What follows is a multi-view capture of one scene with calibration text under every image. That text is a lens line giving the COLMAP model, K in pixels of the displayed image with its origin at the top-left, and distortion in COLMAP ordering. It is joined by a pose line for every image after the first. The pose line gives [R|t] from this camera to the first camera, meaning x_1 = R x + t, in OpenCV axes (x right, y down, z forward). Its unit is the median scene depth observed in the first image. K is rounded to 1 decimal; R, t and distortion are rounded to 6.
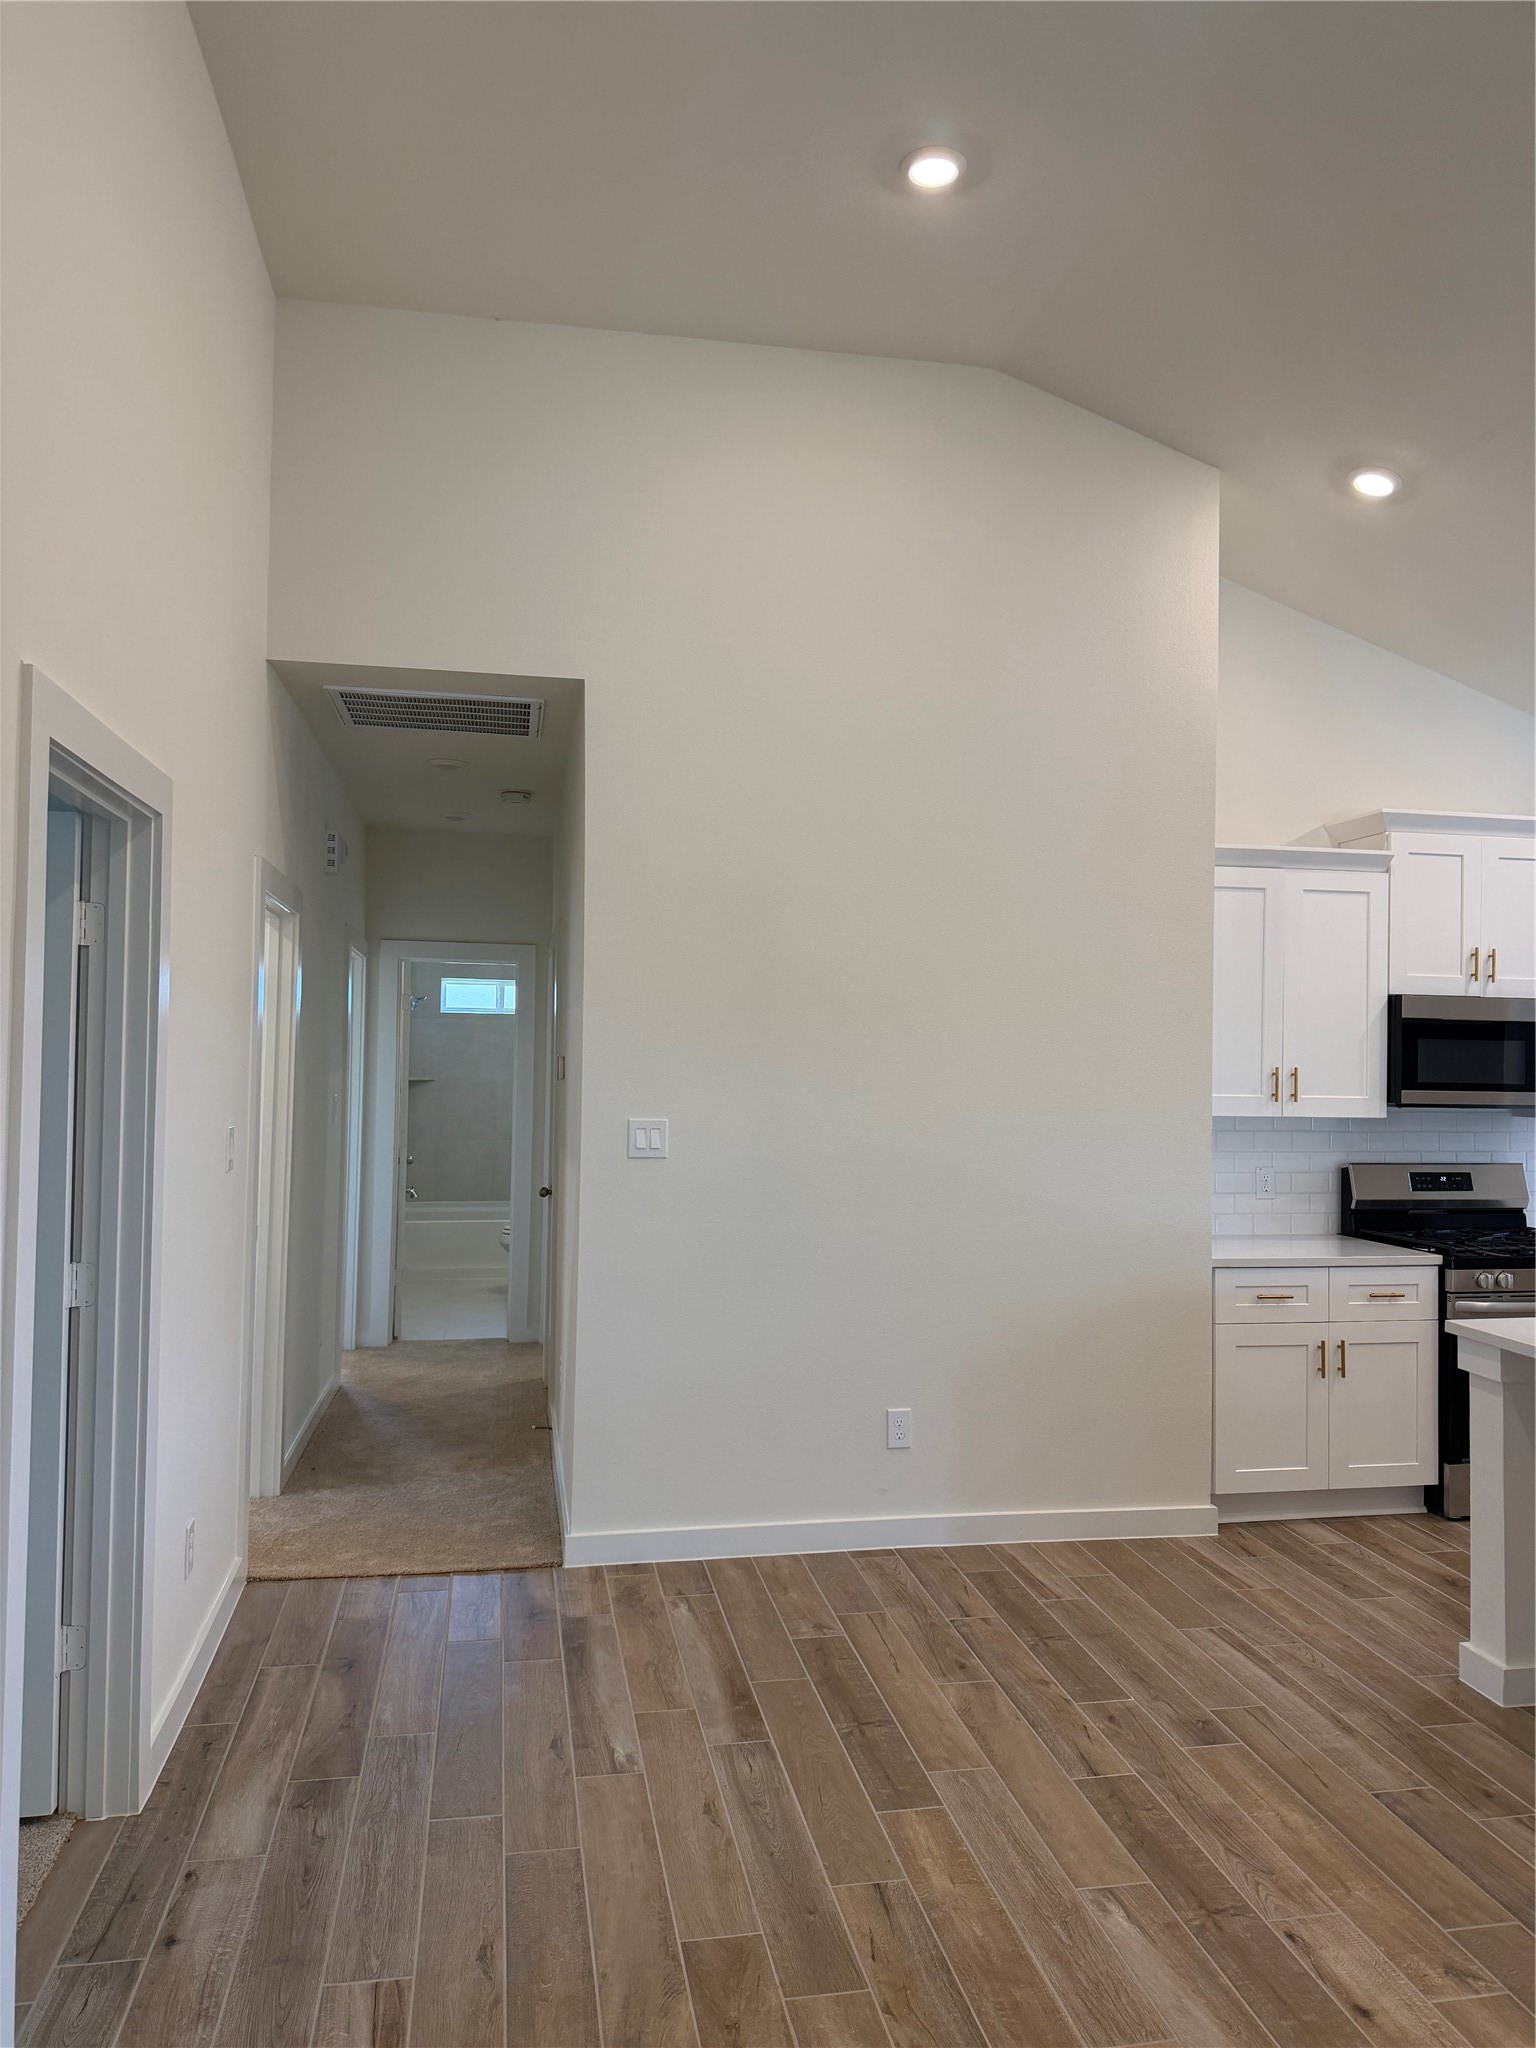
lens RADIAL K [[1441.3, 0, 778.3], [0, 1441.3, 1033.1], [0, 0, 1]] dist [0.073510, -0.094107]
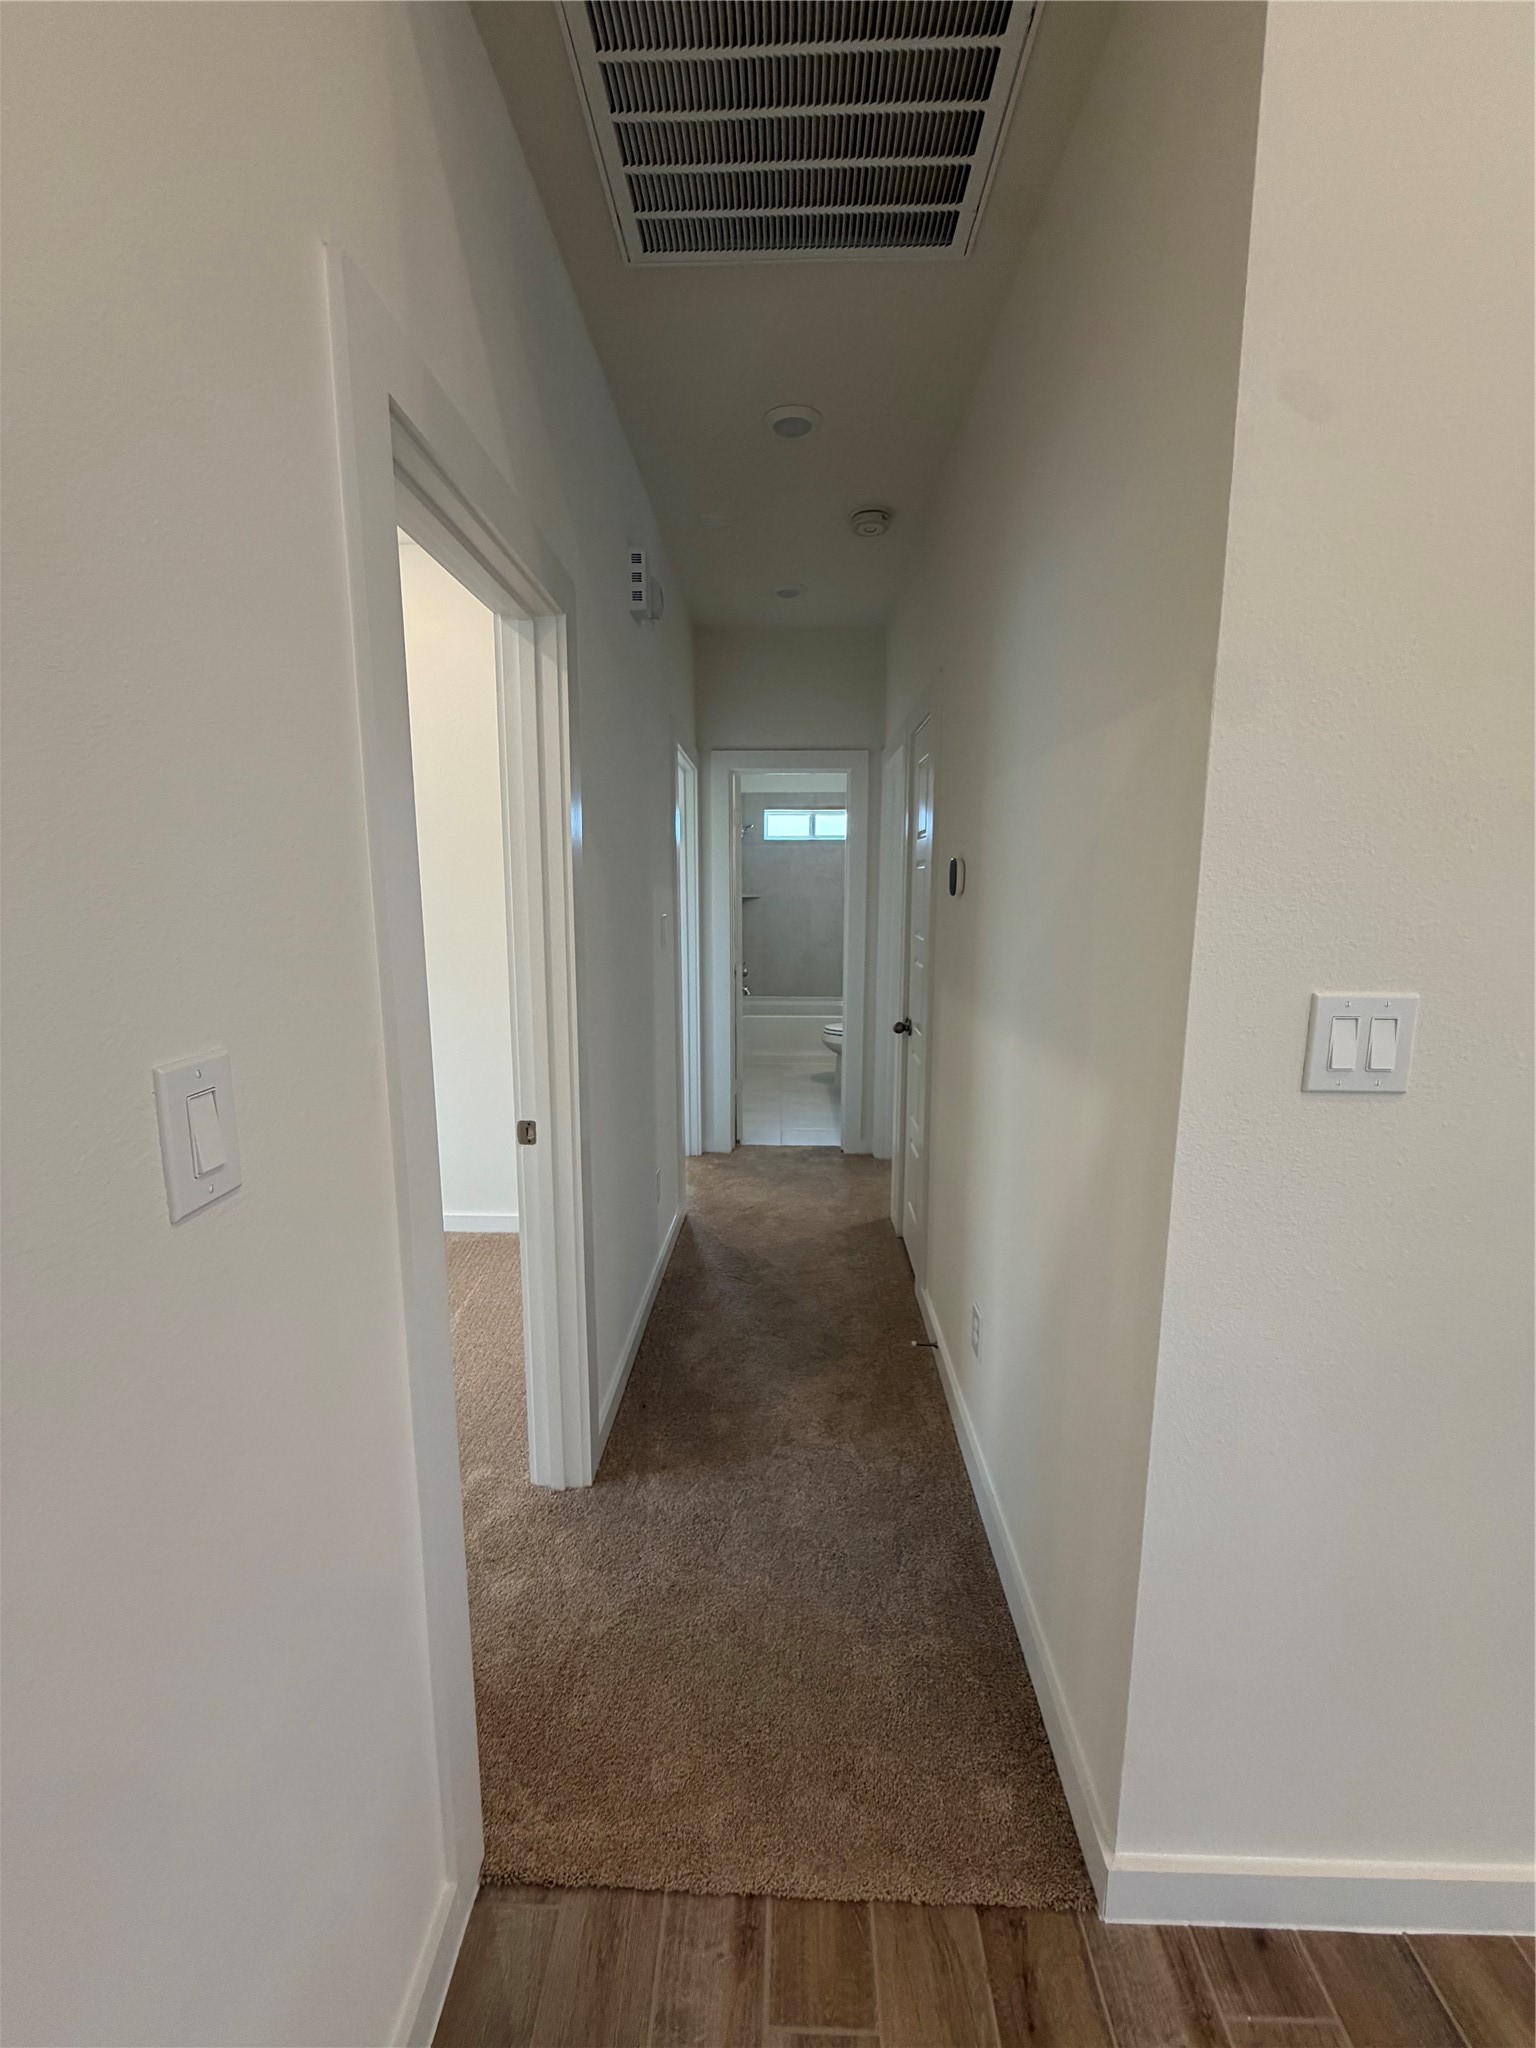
lens RADIAL K [[814.2, 0, 765.4], [0, 814.2, 1015.7], [0, 0, 1]] dist [0.002871, 0.000030]
pose [[0.976924, 0.018582, -0.212778, -0.178020], [0.019759, 0.984074, 0.176655, 0.021177], [0.212672, -0.176783, 0.960999, 0.672278]]
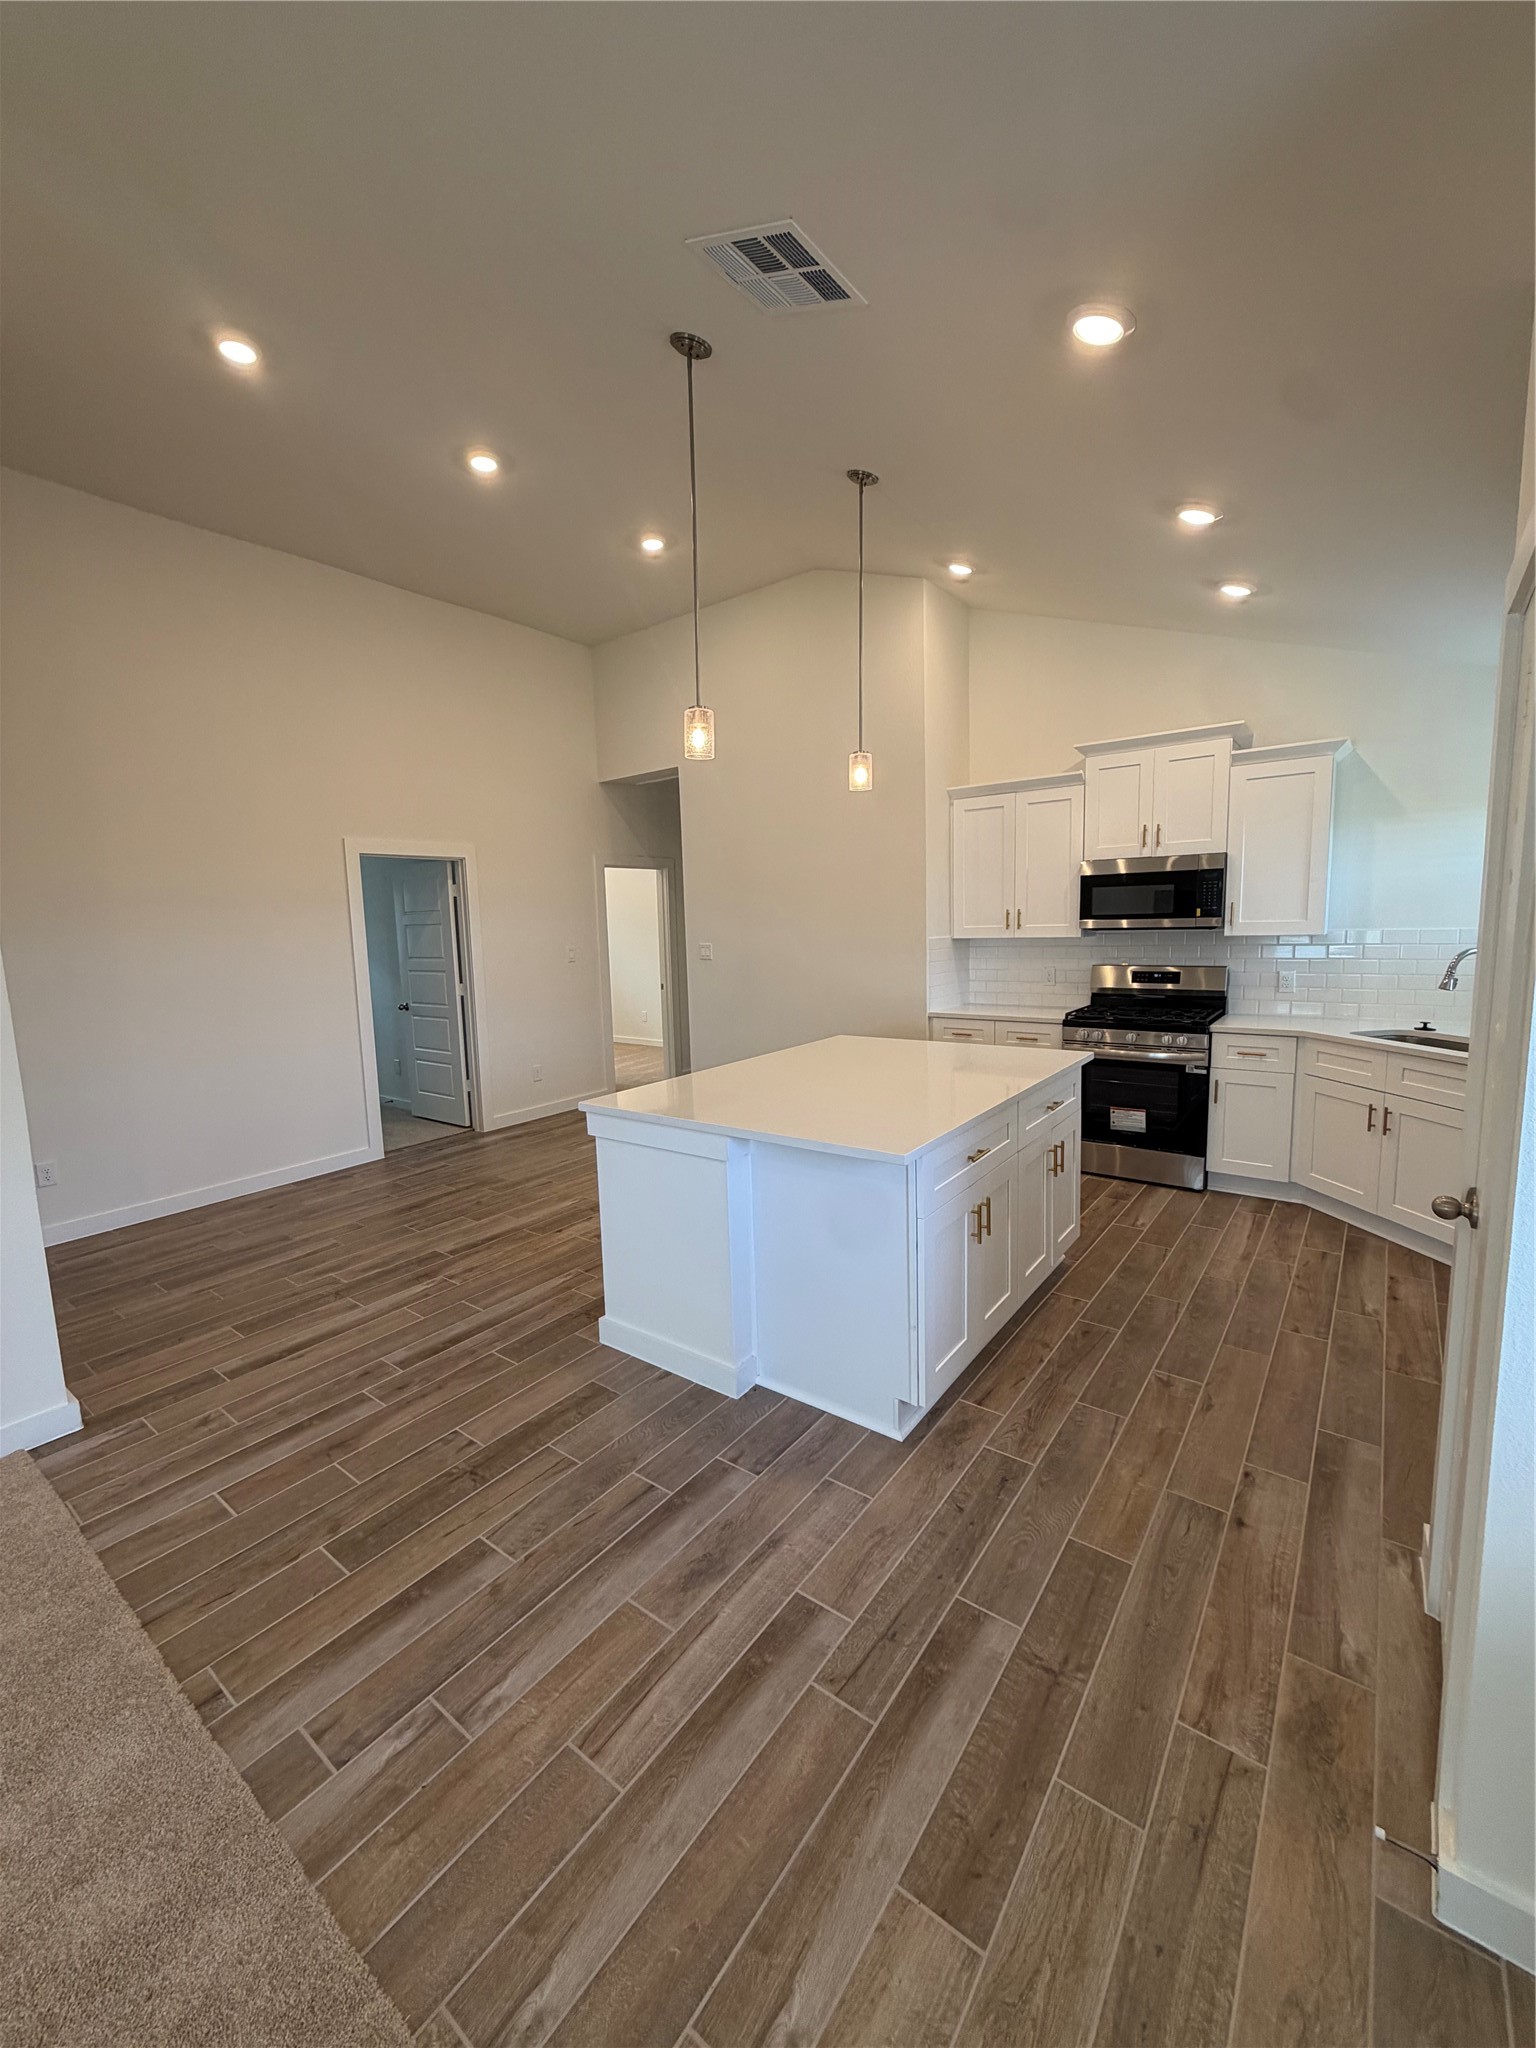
lens RADIAL K [[812.5, 0, 767.7], [0, 812.5, 1016.1], [0, 0, 1]] dist [0.000550, 0.000407]
pose [[0.663829, 0.053428, -0.745973, 0.924354], [0.051190, 0.991860, 0.116593, 0.022399], [0.746130, -0.115584, 0.655690, 0.125936]]
